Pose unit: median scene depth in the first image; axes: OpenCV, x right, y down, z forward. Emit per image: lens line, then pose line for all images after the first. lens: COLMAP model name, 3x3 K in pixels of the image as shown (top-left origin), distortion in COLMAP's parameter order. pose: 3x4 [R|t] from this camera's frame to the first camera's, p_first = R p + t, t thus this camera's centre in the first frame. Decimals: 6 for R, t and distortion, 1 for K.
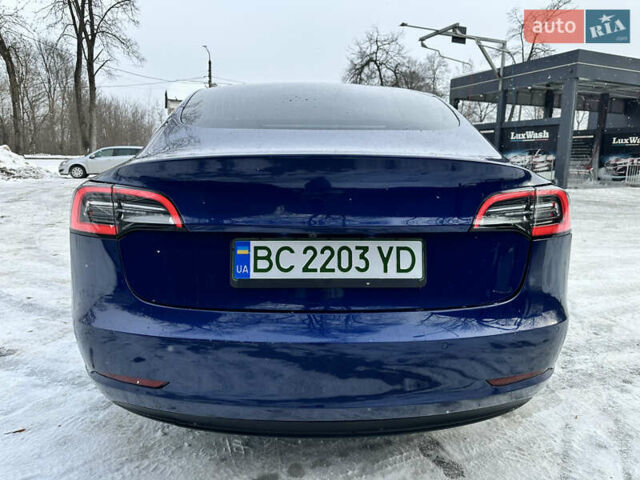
lens RADIAL K [[521.9, 0, 320.0], [0, 521.9, 238.6], [0, 0, 1]] dist [0.060077, -0.004556]
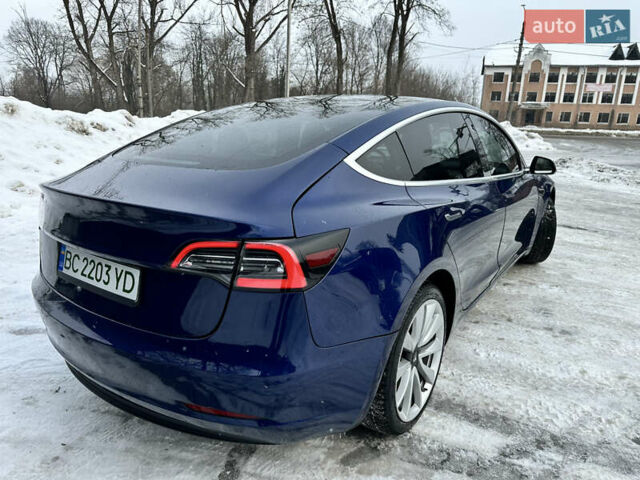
lens RADIAL K [[548.9, 0, 322.2], [0, 548.9, 239.4], [0, 0, 1]] dist [0.049660, -0.010047]
pose [[0.752632, 0.169024, -0.636378, 1.320567], [-0.121232, 0.985539, 0.118384, -0.269862], [0.647185, -0.011950, 0.762239, 0.303313]]
